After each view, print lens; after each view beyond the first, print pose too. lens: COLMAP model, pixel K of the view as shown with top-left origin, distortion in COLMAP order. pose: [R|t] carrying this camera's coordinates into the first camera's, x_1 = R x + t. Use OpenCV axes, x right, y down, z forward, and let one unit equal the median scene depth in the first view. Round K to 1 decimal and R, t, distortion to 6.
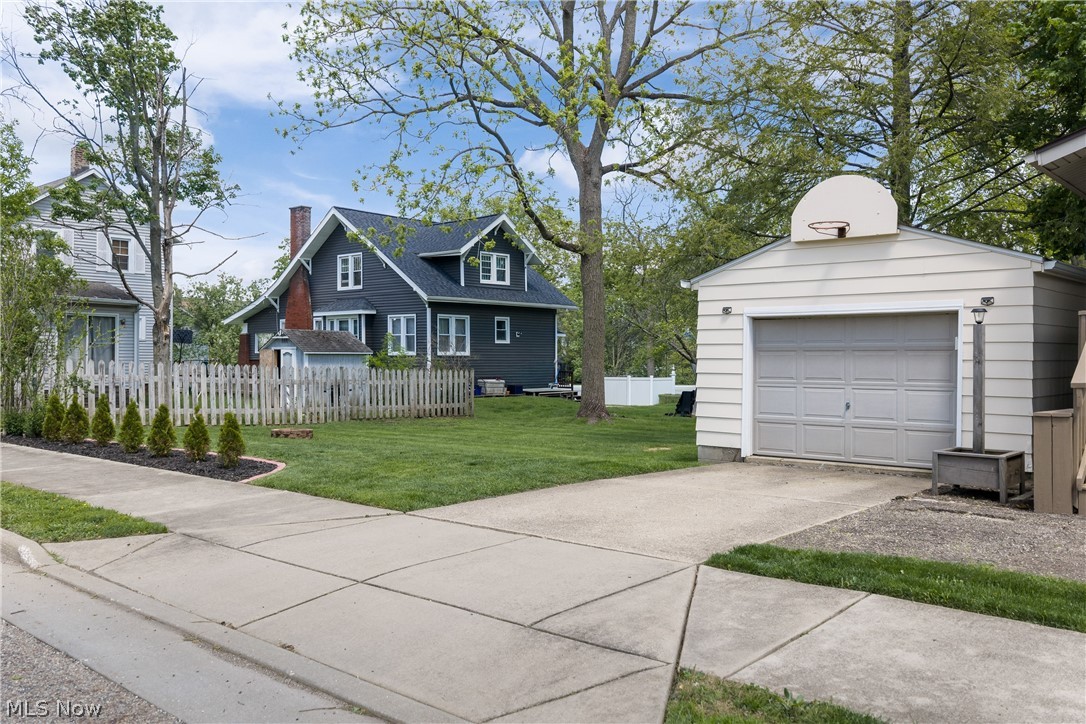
lens RADIAL K [[906.0, 0, 536.8], [0, 906.0, 362.3], [0, 0, 1]] dist [0.009358, -0.012207]
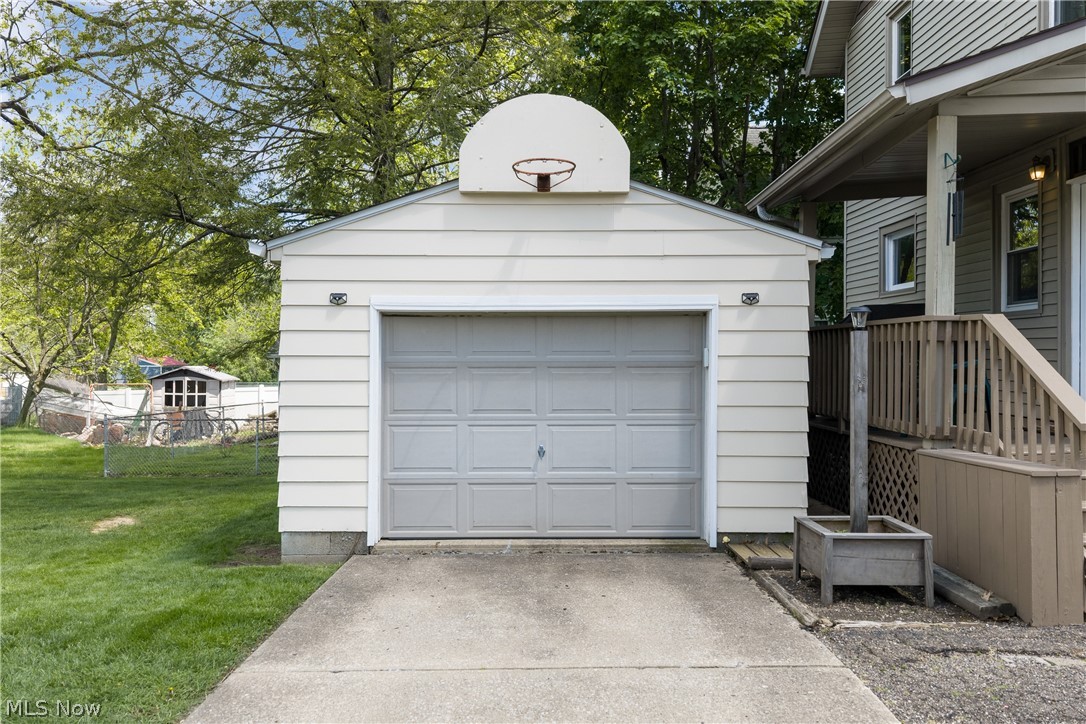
lens RADIAL K [[906.0, 0, 542.8], [0, 906.0, 365.9], [0, 0, 1]] dist [0.009358, -0.012207]
pose [[0.742101, -0.008810, 0.670231, -0.090974], [0.007744, 0.999960, 0.004570, -0.016343], [-0.670244, 0.001799, 0.742139, 0.506878]]
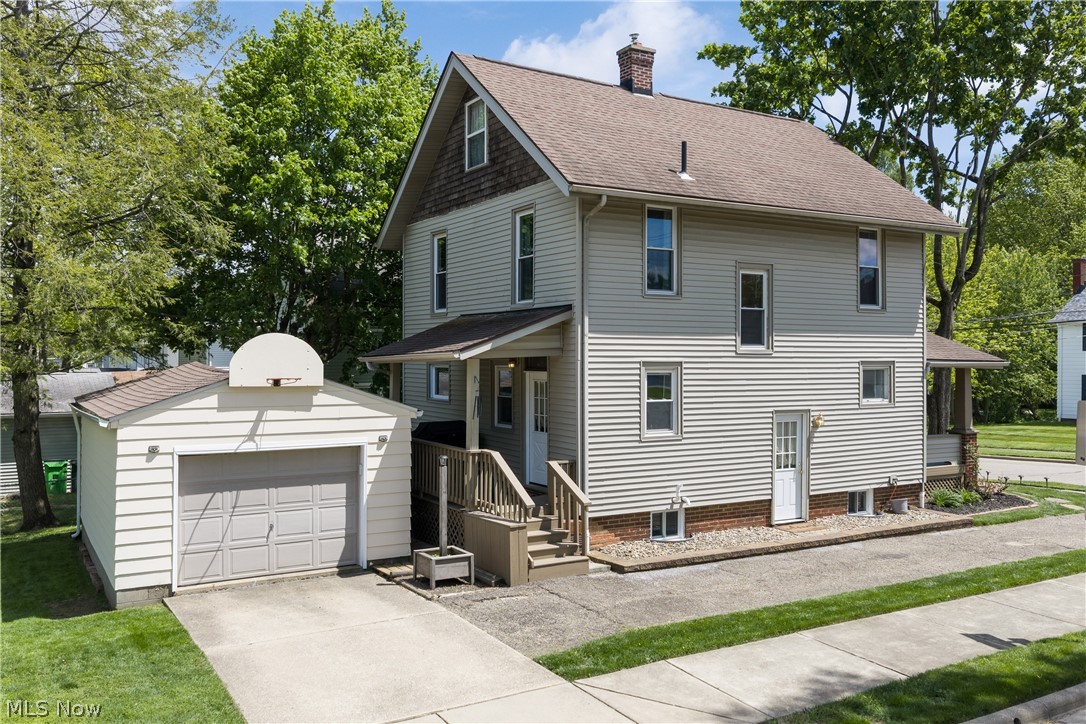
lens RADIAL K [[906.0, 0, 540.6], [0, 906.0, 361.3], [0, 0, 1]] dist [0.009358, -0.012207]
pose [[0.300164, -0.005974, 0.953869, -0.664212], [0.010382, 0.999942, 0.002996, -0.164442], [-0.953831, 0.009004, 0.300209, 0.305125]]
